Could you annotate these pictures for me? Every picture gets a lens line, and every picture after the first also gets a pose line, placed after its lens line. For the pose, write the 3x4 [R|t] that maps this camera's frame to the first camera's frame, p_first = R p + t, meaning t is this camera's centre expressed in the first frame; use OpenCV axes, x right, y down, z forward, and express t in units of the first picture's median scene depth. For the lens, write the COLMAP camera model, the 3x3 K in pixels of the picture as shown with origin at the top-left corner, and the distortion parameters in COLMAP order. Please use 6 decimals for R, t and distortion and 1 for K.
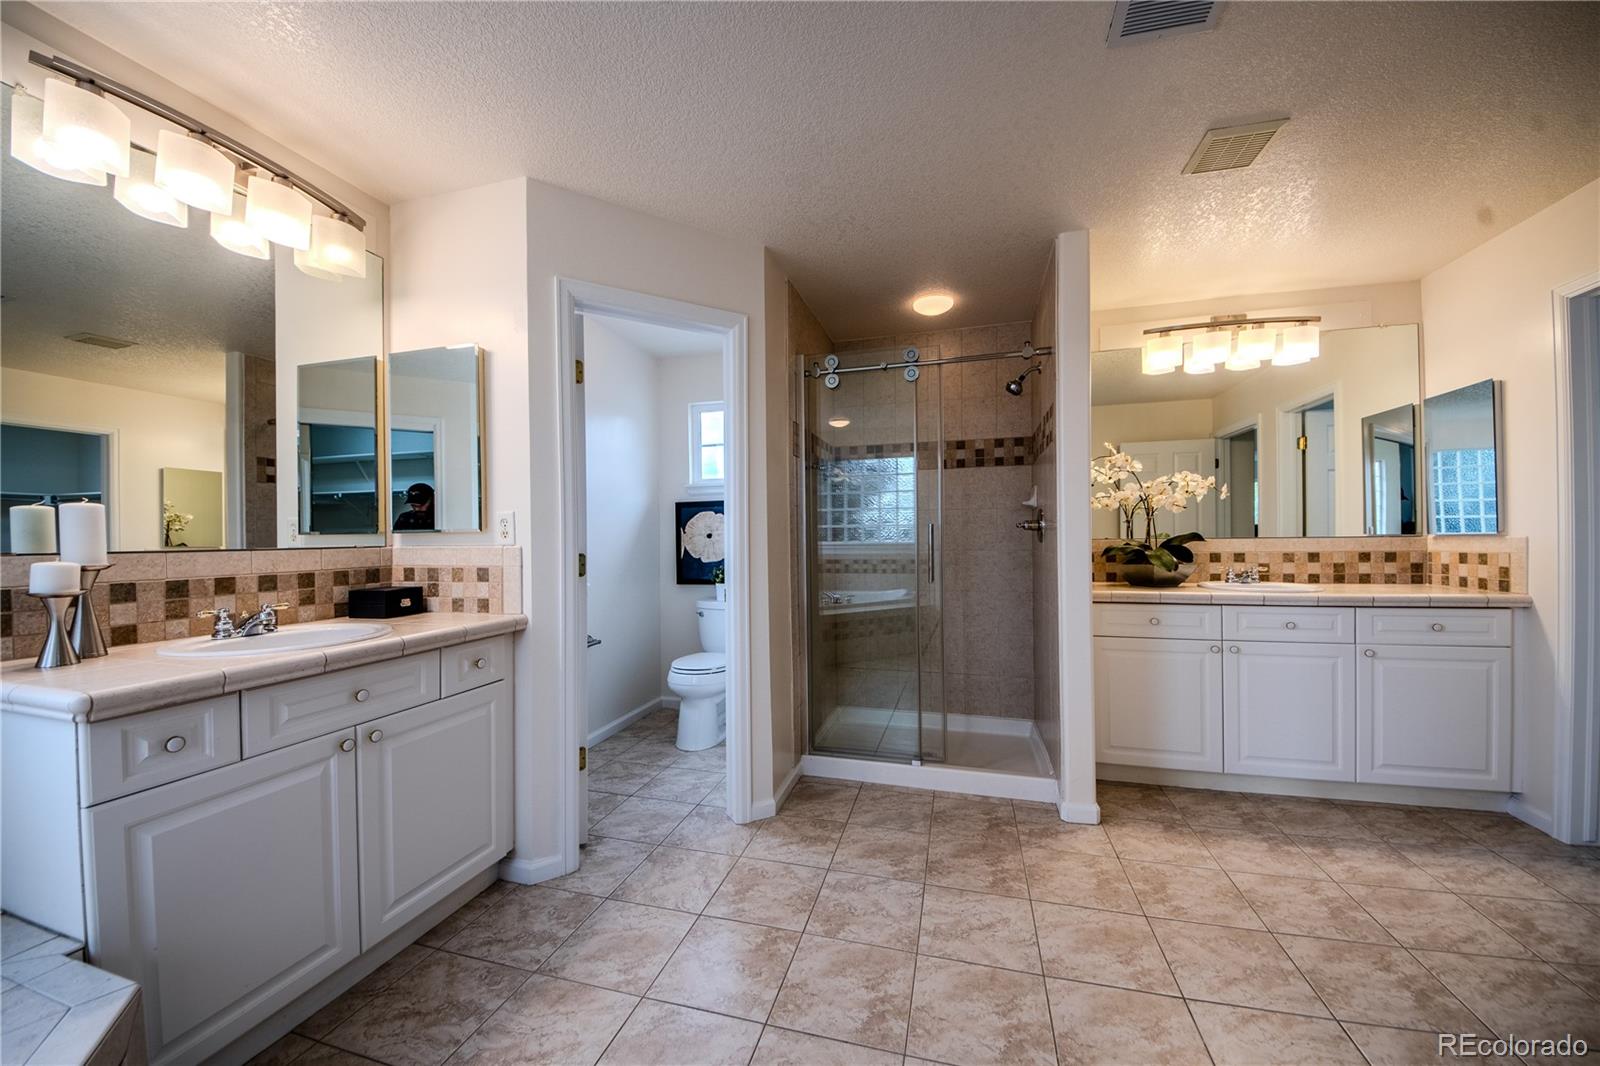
lens RADIAL K [[585.8, 0, 808.0], [0, 585.8, 537.6], [0, 0, 1]] dist [-0.017171, -0.000512]
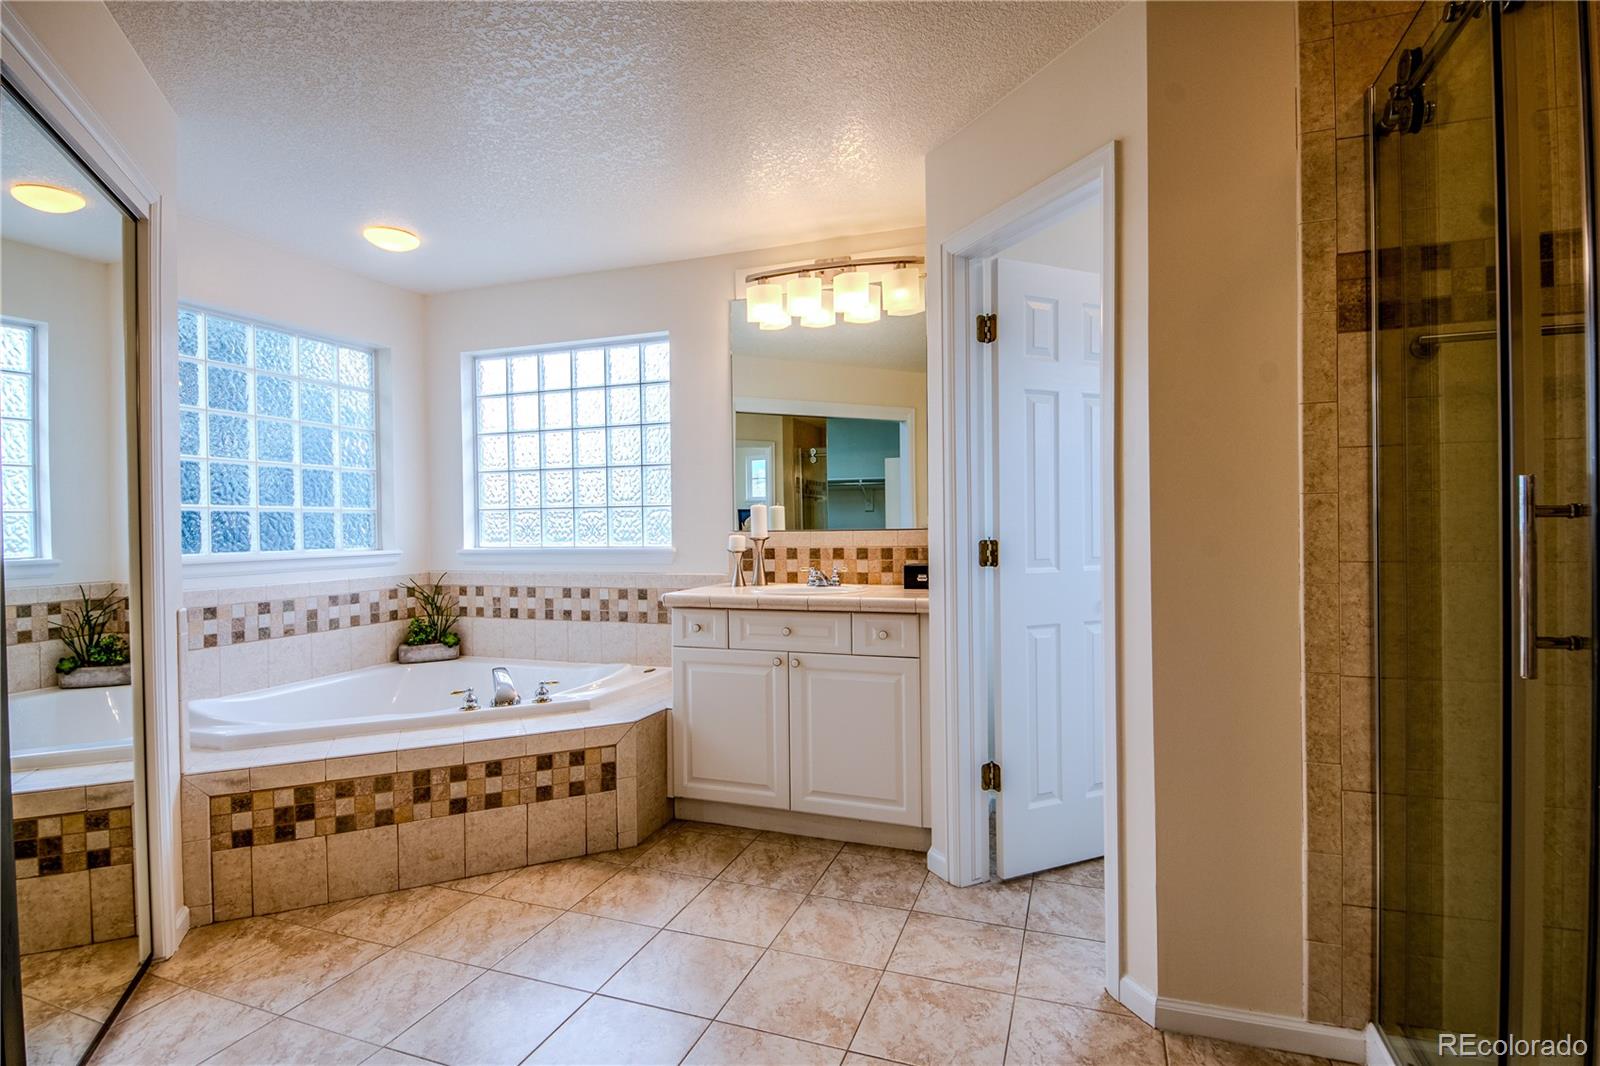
lens RADIAL K [[771.9, 0, 804.3], [0, 771.9, 532.2], [0, 0, 1]] dist [0.001899, 0.000114]
pose [[-0.090965, 0.017695, -0.995697, 0.678849], [0.009748, 0.999810, 0.016878, -0.005197], [0.995806, -0.008171, -0.091120, 0.722231]]
